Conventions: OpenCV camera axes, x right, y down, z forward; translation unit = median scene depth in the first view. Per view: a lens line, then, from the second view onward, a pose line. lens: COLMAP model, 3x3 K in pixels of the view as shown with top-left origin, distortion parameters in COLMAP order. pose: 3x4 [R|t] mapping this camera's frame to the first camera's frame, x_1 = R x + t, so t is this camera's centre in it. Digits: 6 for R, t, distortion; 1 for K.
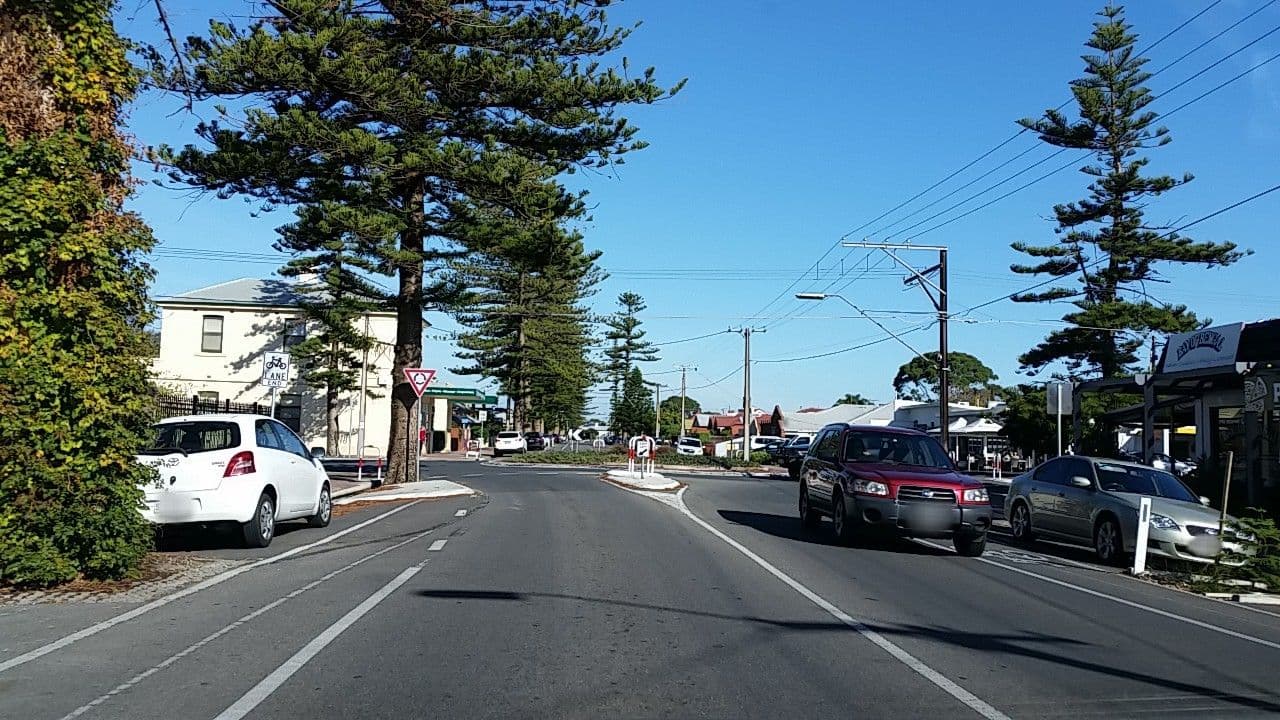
lens RADIAL K [[936.4, 0, 642.9], [0, 936.4, 362.6], [0, 0, 1]] dist [-0.006306, -0.004268]
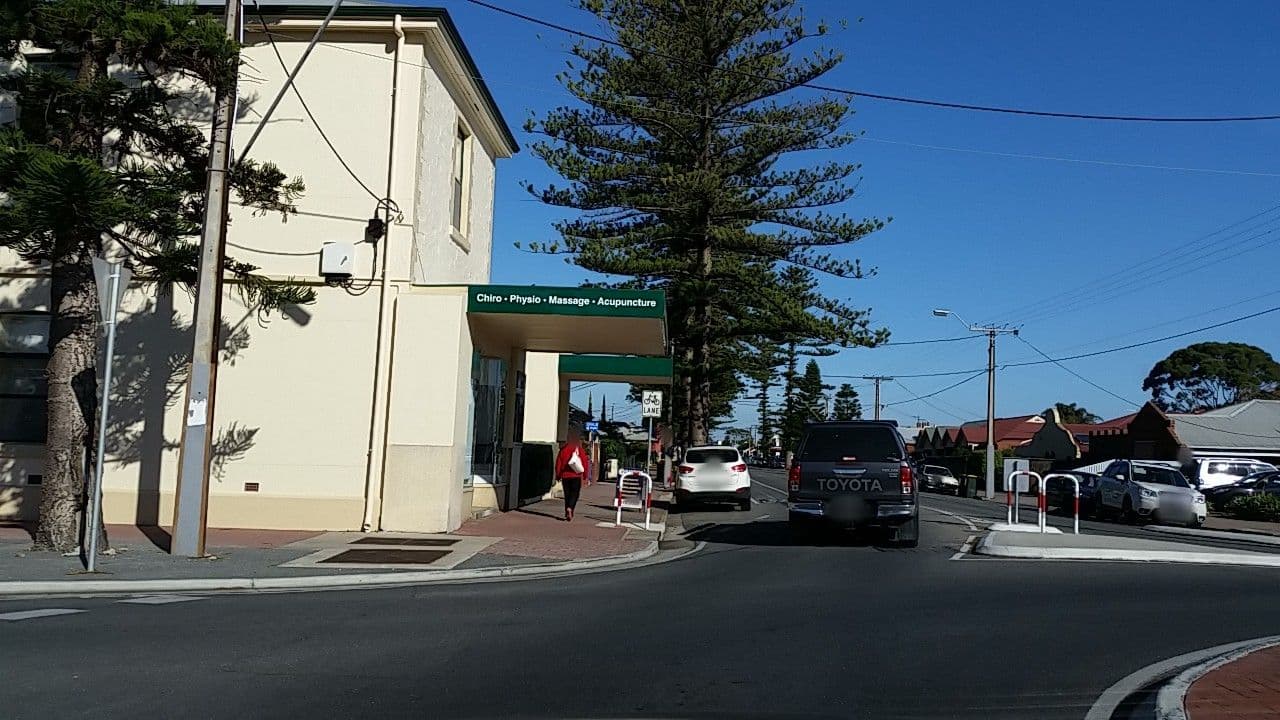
lens RADIAL K [[936.4, 0, 640.1], [0, 936.4, 358.7], [0, 0, 1]] dist [-0.006306, -0.004268]
pose [[0.993024, -0.008853, -0.117578, -0.049816], [0.006041, 0.999688, -0.024247, 0.018016], [0.117756, 0.023368, 0.992768, 0.236041]]
